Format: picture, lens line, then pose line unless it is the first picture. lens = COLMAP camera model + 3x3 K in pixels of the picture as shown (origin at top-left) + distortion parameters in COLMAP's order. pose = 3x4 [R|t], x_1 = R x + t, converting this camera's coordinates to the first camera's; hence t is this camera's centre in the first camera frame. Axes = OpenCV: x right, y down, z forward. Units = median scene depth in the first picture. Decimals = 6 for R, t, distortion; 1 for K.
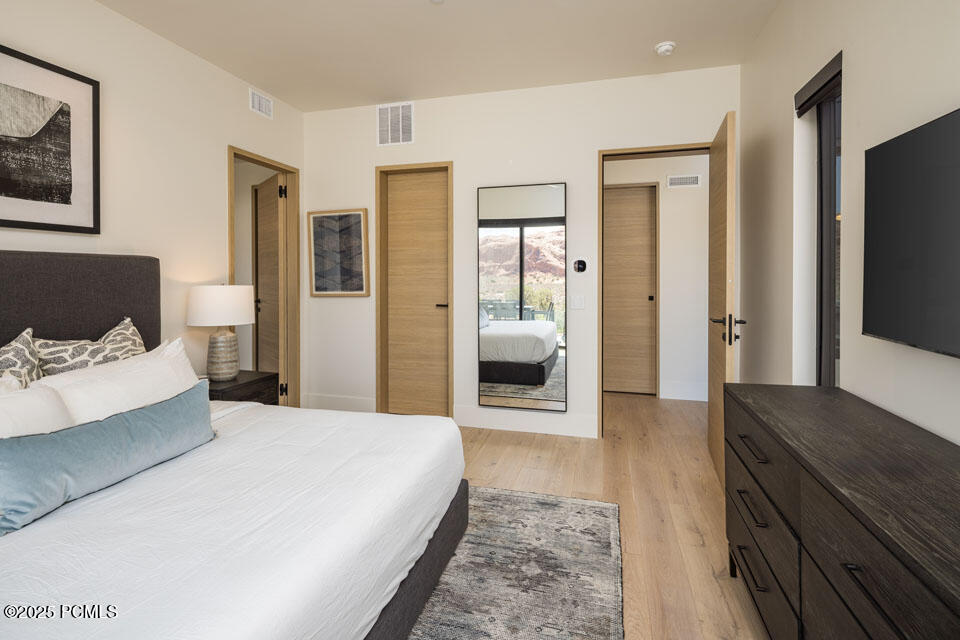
lens RADIAL K [[467.2, 0, 478.5], [0, 467.2, 271.0], [0, 0, 1]] dist [-0.000065, -0.000121]
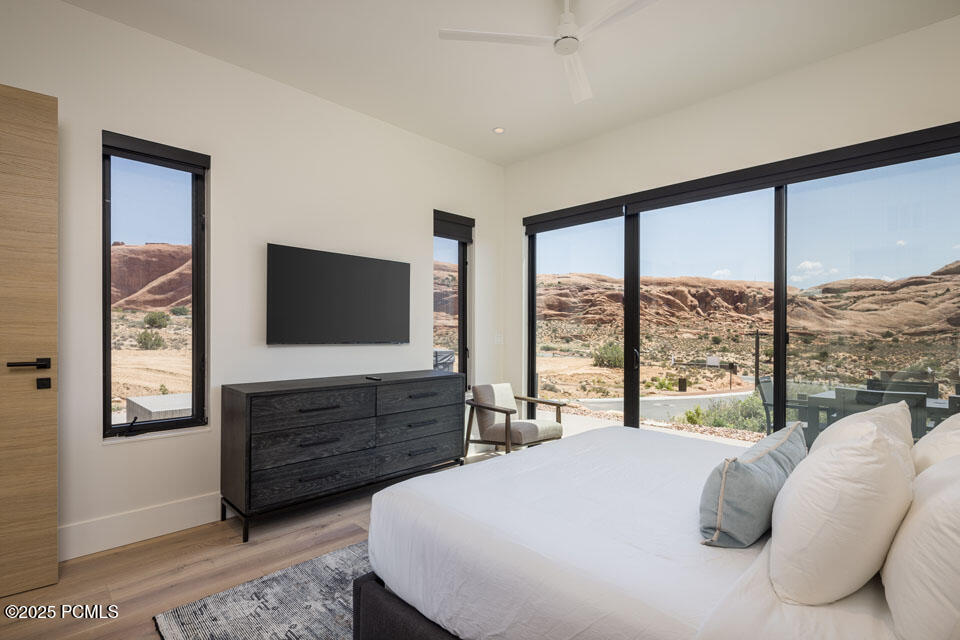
lens RADIAL K [[467.4, 0, 474.1], [0, 467.4, 333.7], [0, 0, 1]] dist [-0.000003, -0.000466]
pose [[-0.862960, -0.002951, 0.505264, -0.572044], [0.000822, 0.999973, 0.007244, 0.064289], [-0.505272, 0.006666, -0.862935, 1.590434]]
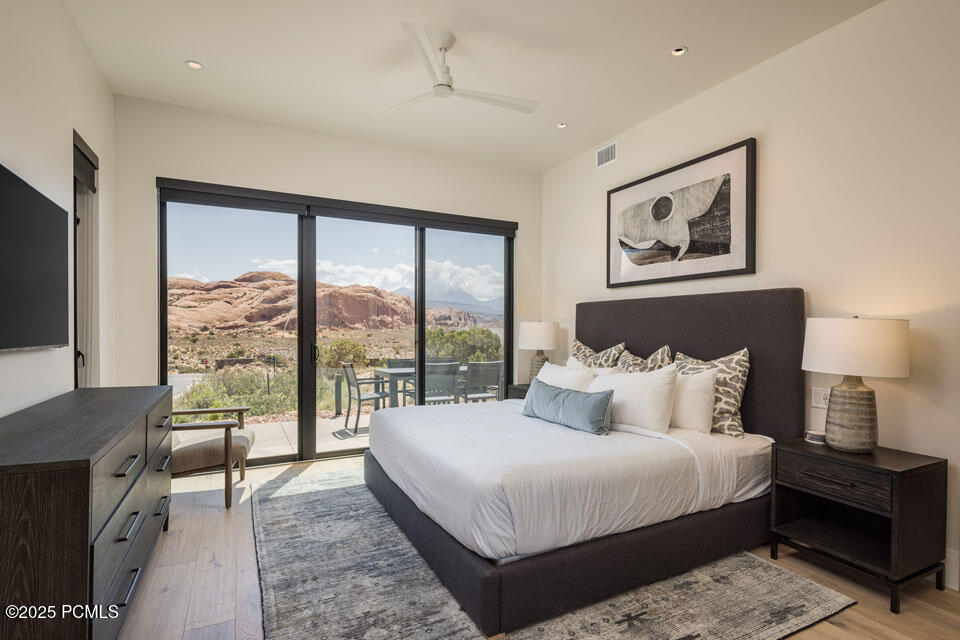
lens RADIAL K [[467.4, 0, 474.1], [0, 467.4, 333.7], [0, 0, 1]] dist [-0.000003, -0.000466]
pose [[-0.742087, 0.004769, -0.670287, 0.499276], [-0.007272, 0.999859, 0.015165, 0.061333], [0.670264, 0.016128, -0.741947, 1.580816]]
